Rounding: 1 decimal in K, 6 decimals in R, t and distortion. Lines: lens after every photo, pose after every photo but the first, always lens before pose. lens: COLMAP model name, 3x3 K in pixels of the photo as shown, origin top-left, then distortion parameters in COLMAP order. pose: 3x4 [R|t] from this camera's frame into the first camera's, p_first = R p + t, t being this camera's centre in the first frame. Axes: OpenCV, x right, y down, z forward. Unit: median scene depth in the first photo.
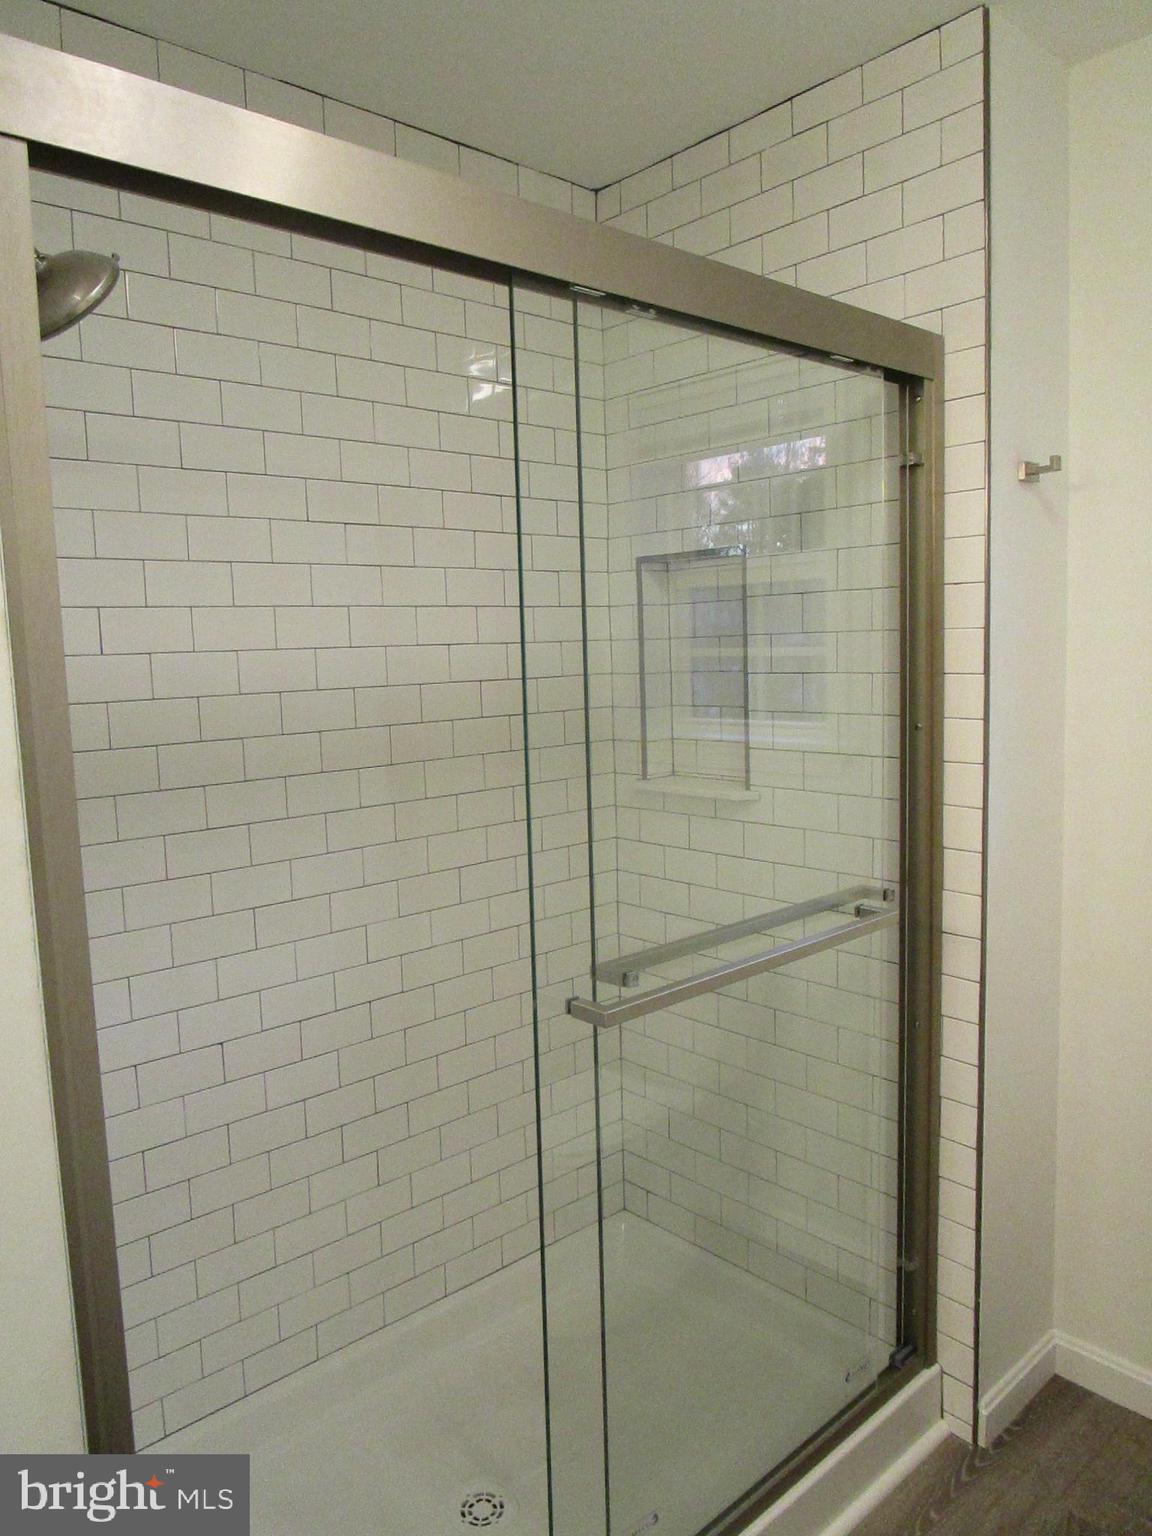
lens RADIAL K [[1082.4, 0, 567.2], [0, 1082.4, 761.8], [0, 0, 1]] dist [-0.009441, -0.007221]
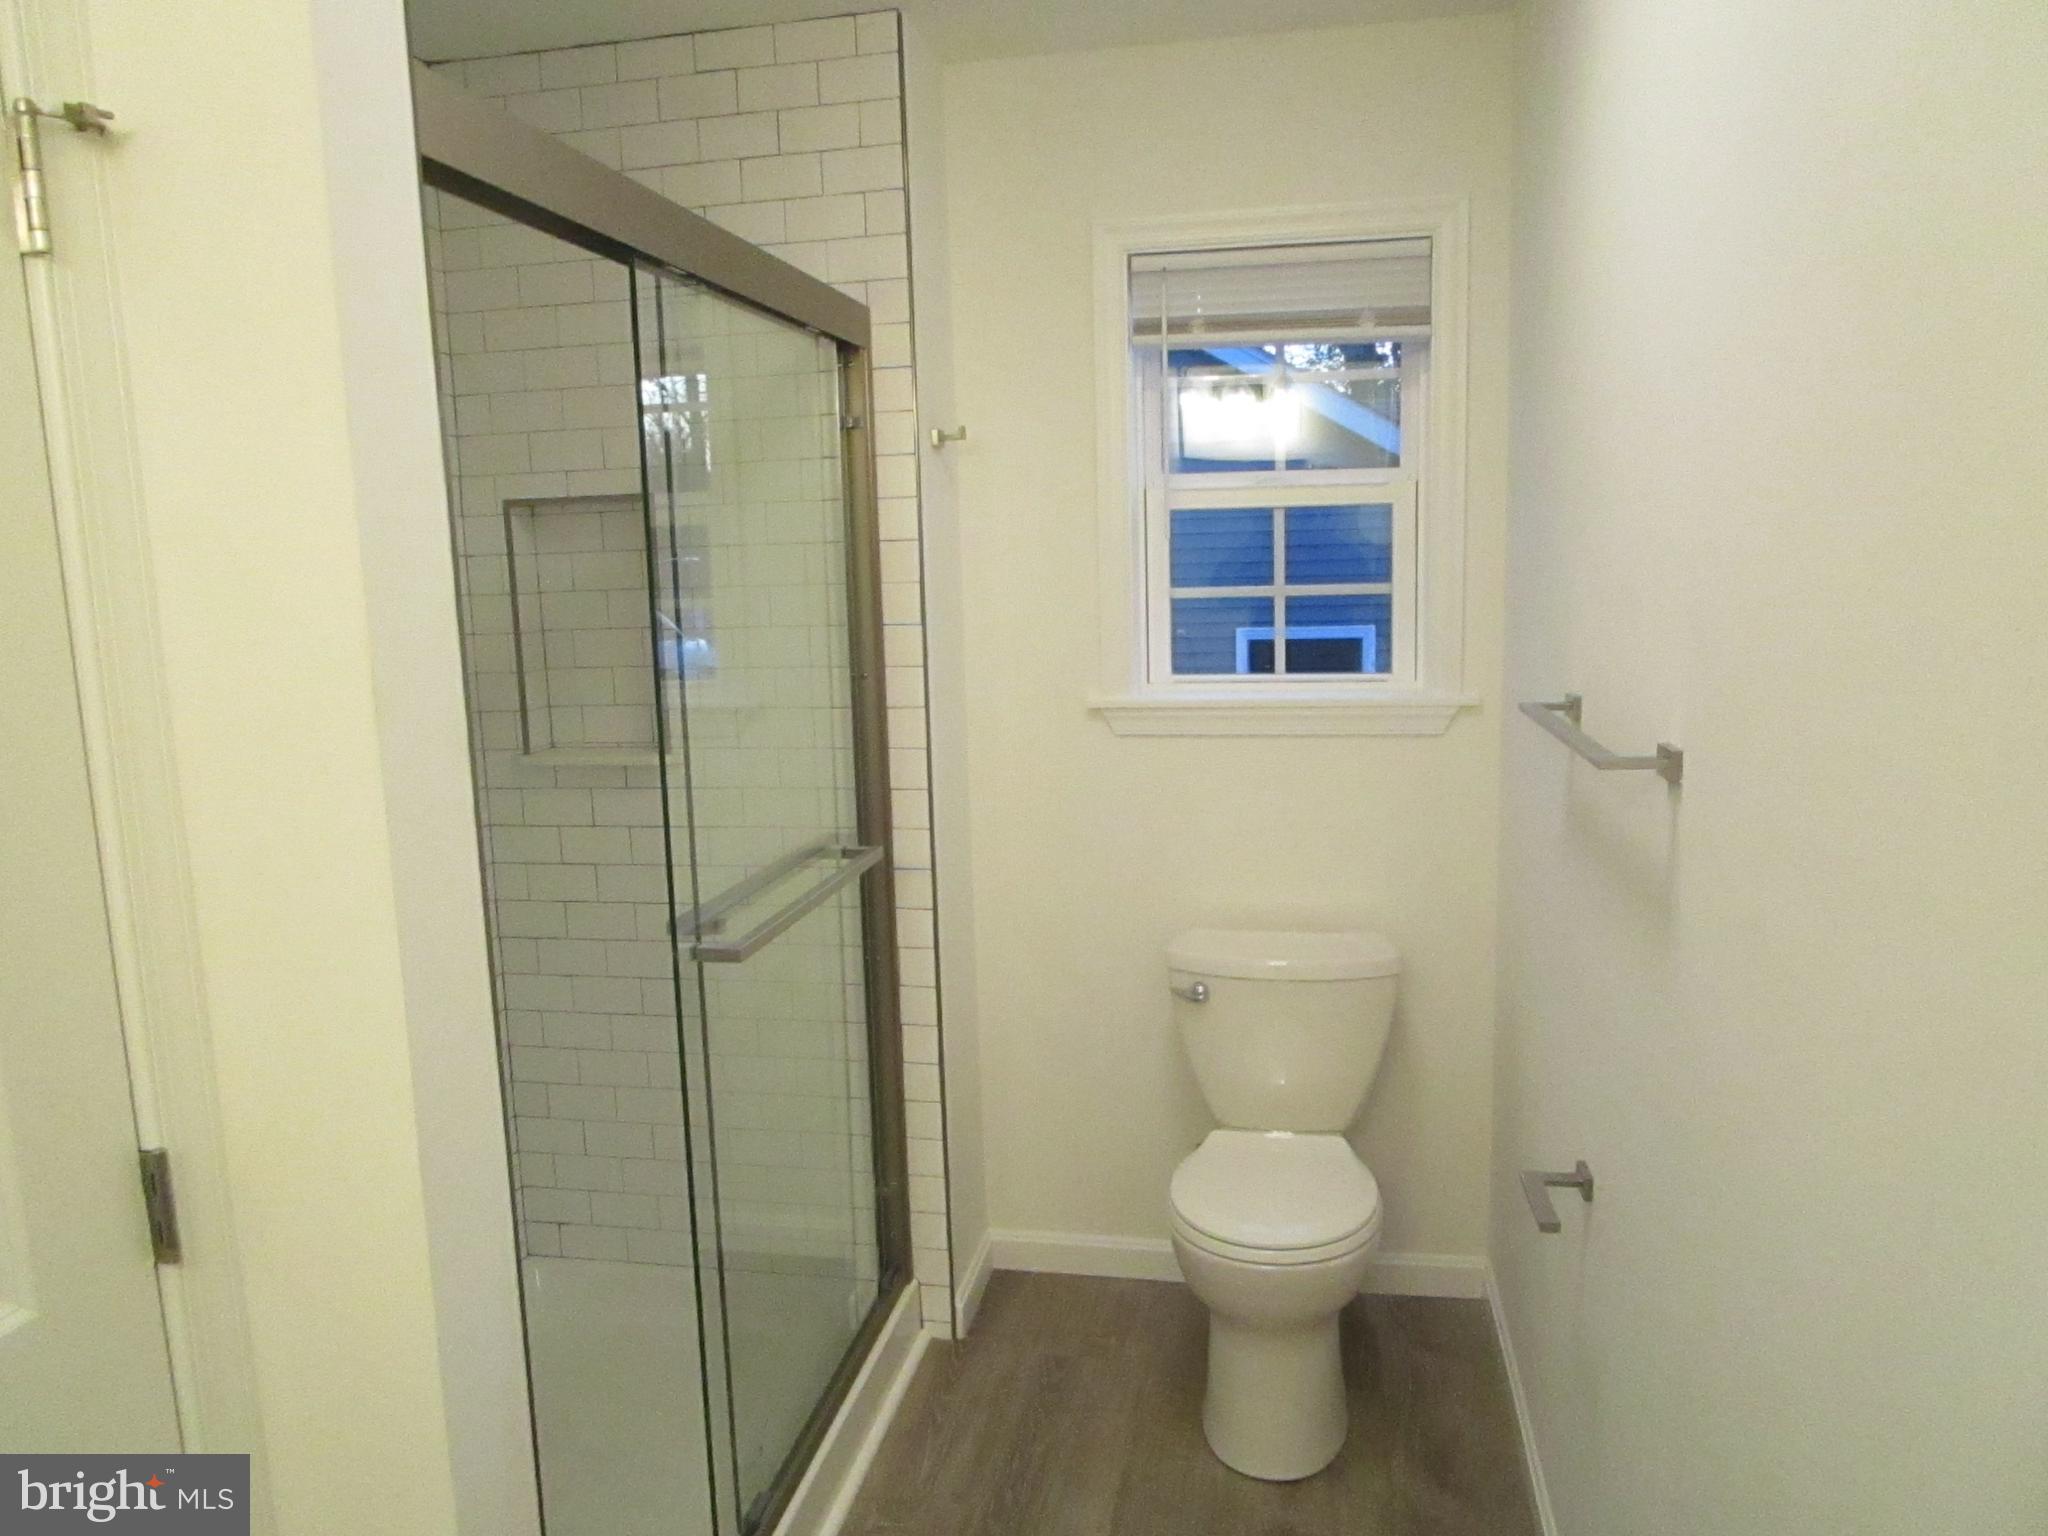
lens RADIAL K [[1482.5, 0, 1019.6], [0, 1482.5, 788.0], [0, 0, 1]] dist [-0.001270, -0.003403]
pose [[0.795500, -0.091665, 0.598980, -0.421262], [0.075592, 0.995782, 0.051996, 0.011877], [-0.601220, 0.003915, 0.799074, -0.238109]]
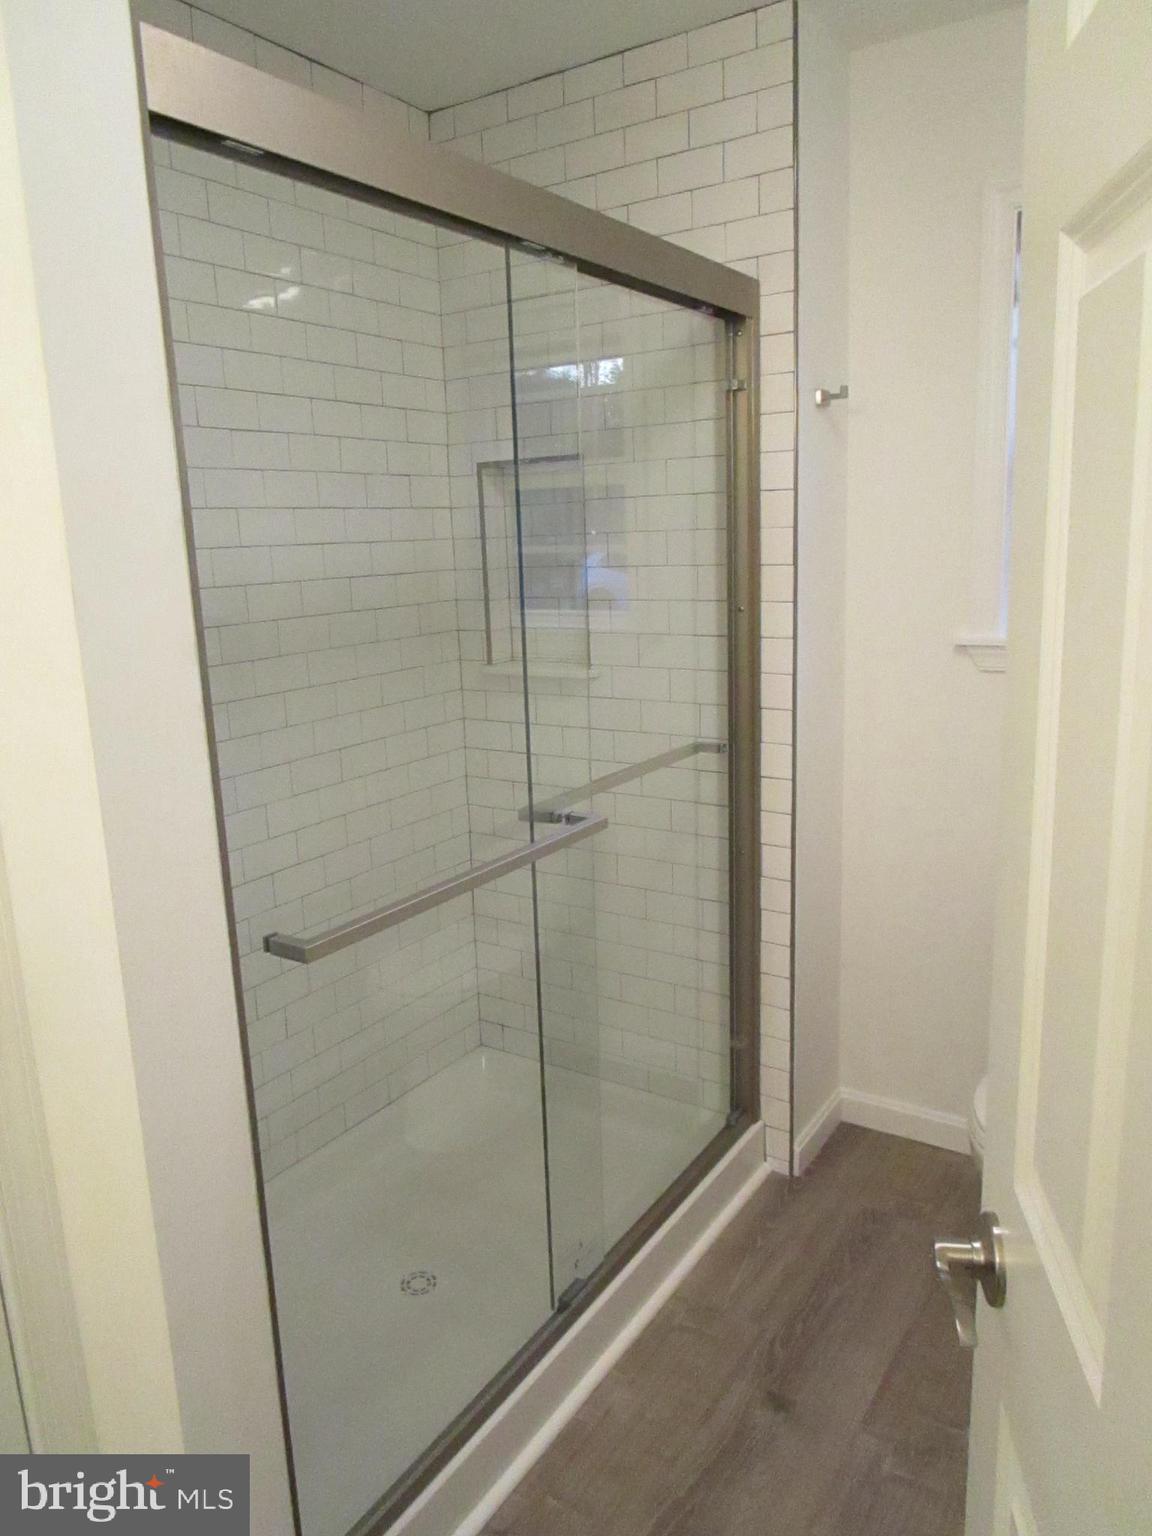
lens RADIAL K [[1105.6, 0, 576.0], [0, 1105.6, 768.0], [0, 0, 1]] dist [-0.011221, -0.002967]
pose [[0.964156, -0.058411, 0.258827, -0.183590], [0.035147, 0.994987, 0.093620, 0.021795], [-0.262998, -0.081167, 0.961376, -0.158946]]
